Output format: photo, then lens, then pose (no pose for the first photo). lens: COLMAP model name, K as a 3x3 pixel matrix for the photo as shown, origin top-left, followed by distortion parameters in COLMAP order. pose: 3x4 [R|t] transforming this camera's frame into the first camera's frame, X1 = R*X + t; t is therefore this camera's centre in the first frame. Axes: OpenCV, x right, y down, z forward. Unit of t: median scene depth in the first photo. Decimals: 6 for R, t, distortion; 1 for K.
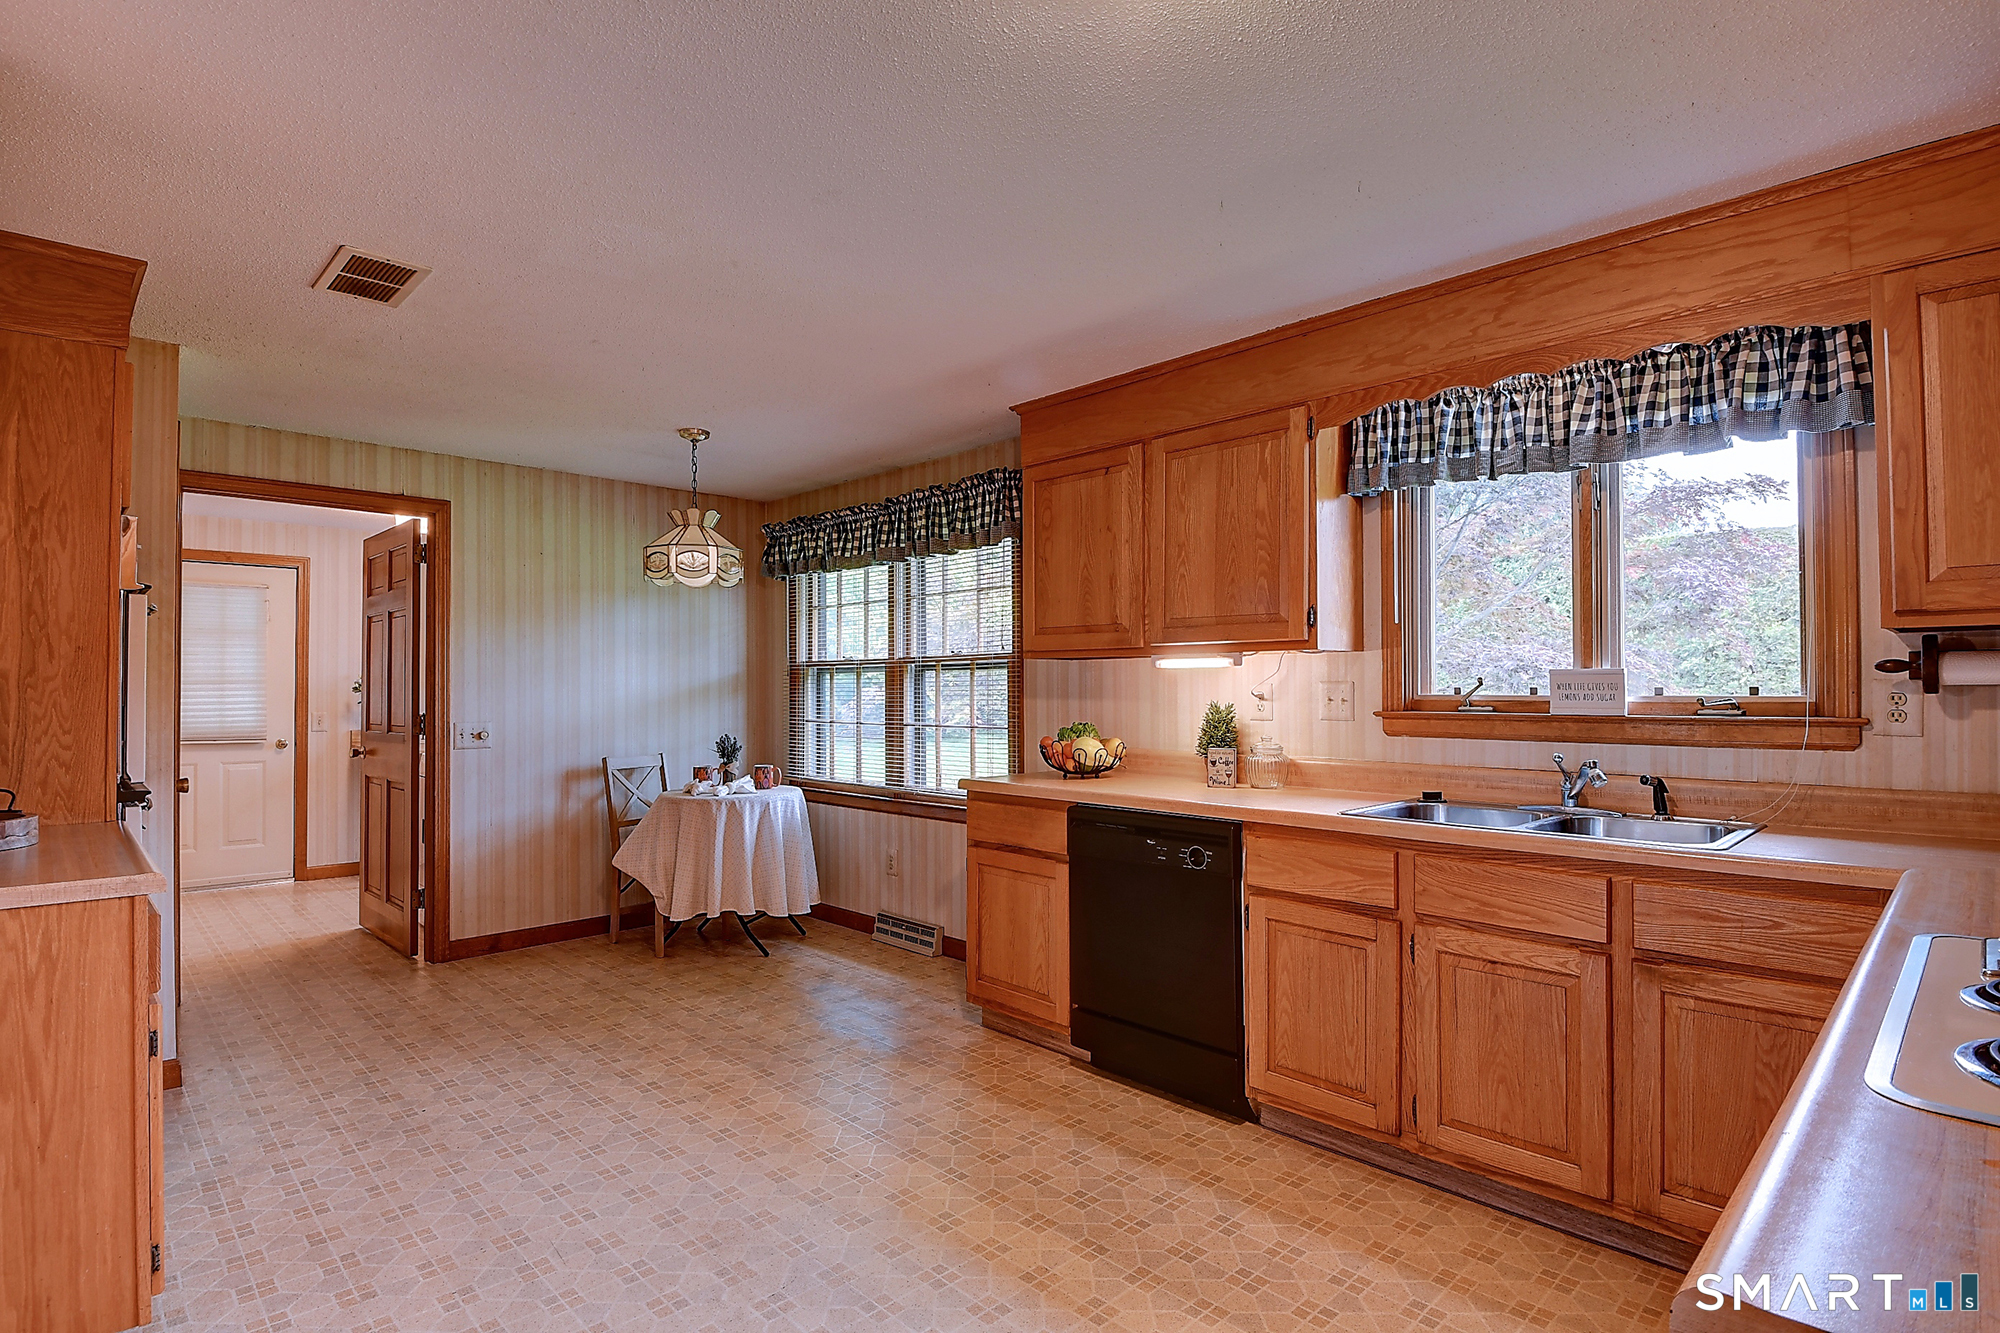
lens RADIAL K [[986.9, 0, 951.7], [0, 986.9, 670.2], [0, 0, 1]] dist [-0.000493, -0.000926]
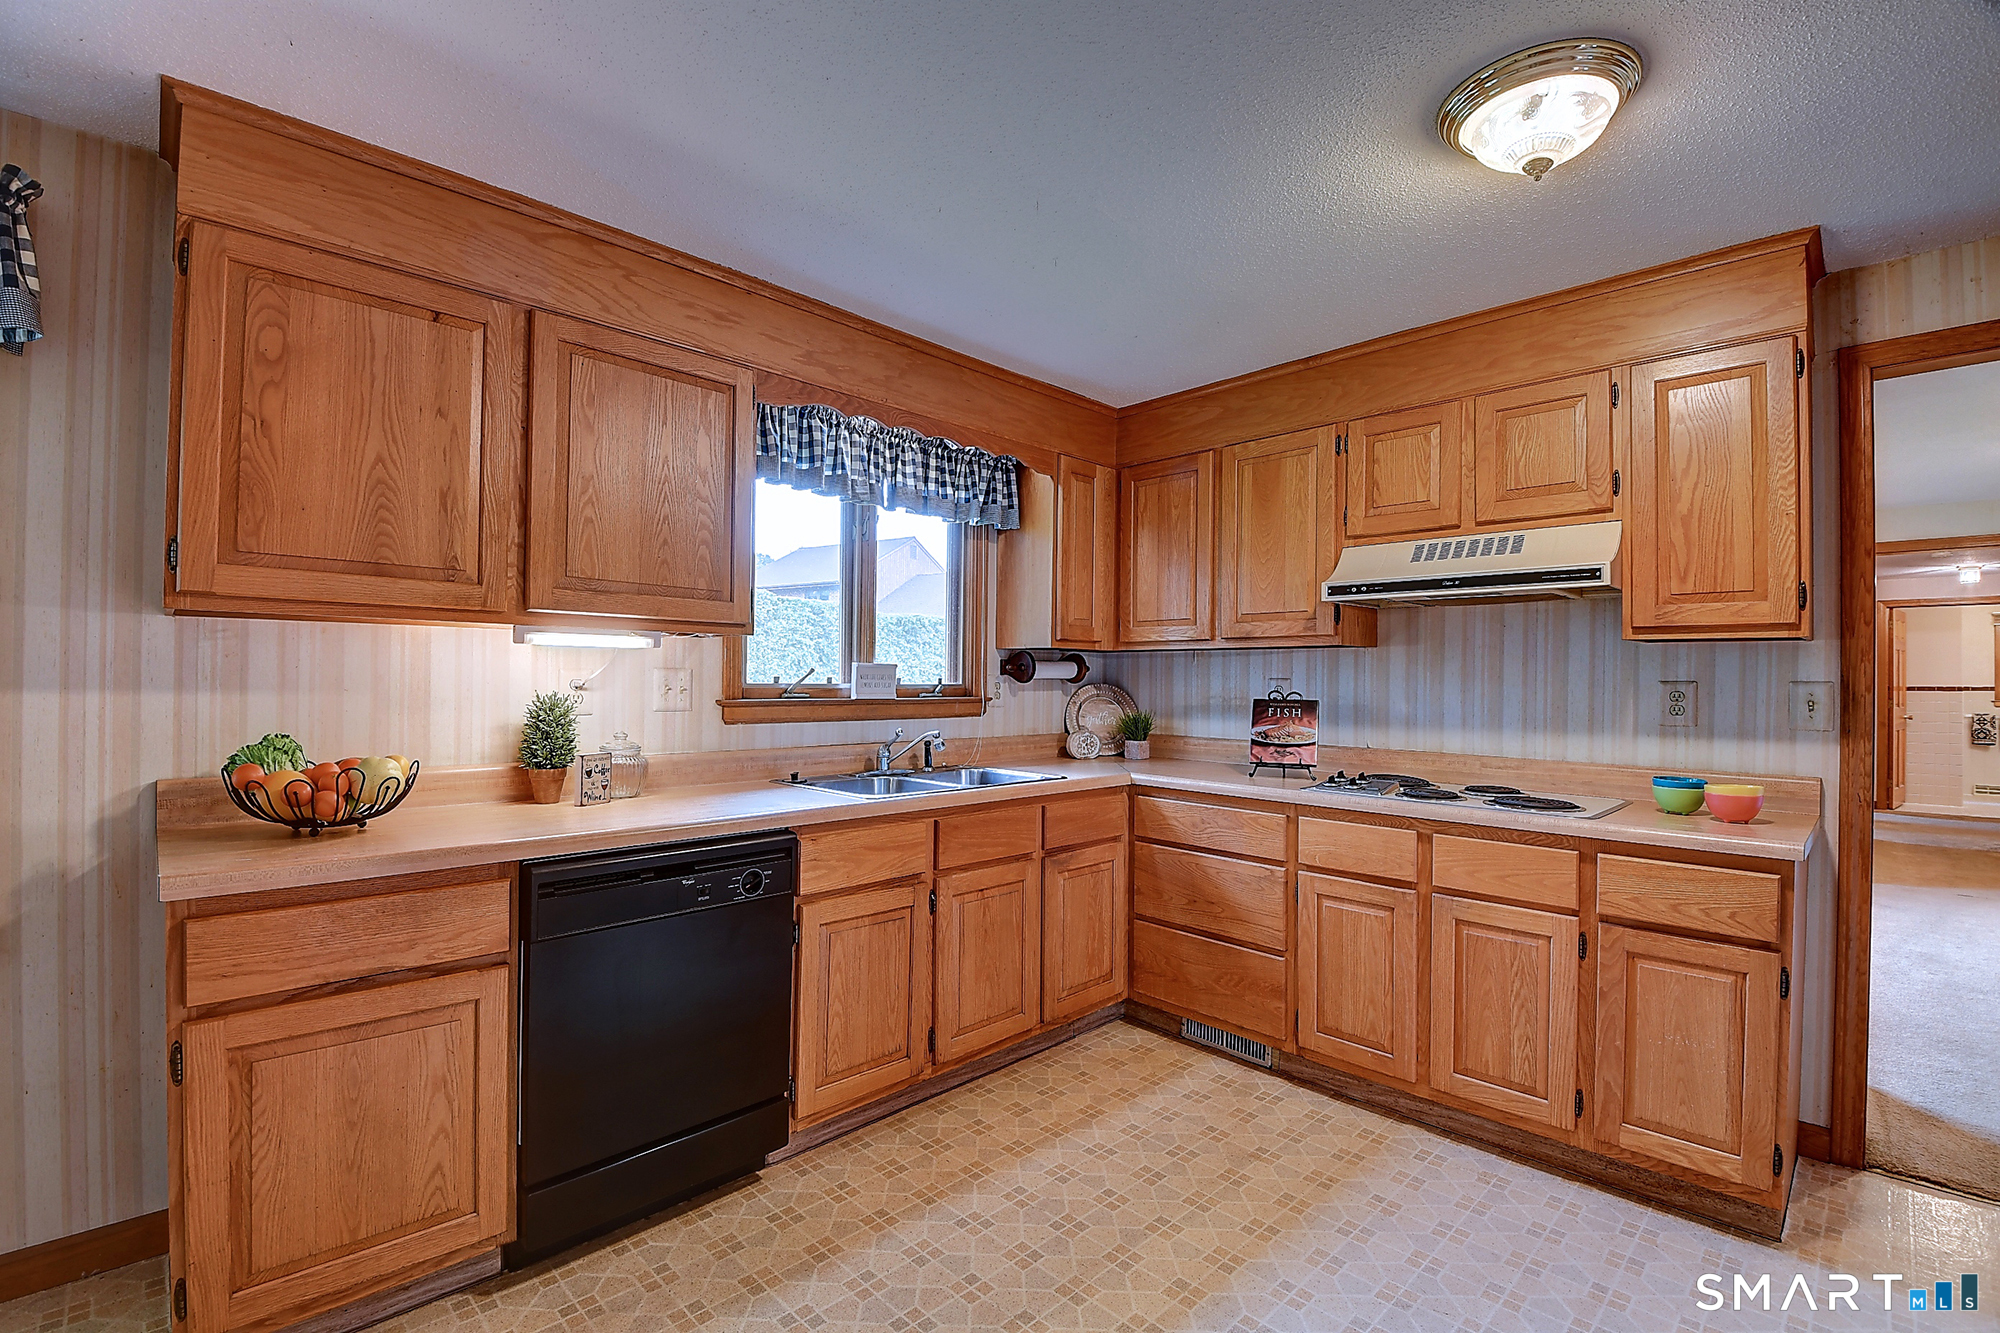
lens RADIAL K [[882.3, 0, 1000.0], [0, 882.3, 666.5], [0, 0, 1]] dist [0.001307, -0.013003]
pose [[-0.031841, 0.016646, 0.999354, -0.459654], [-0.030518, 0.999379, -0.017619, 0.015656], [-0.999027, -0.031059, -0.031313, 0.763441]]
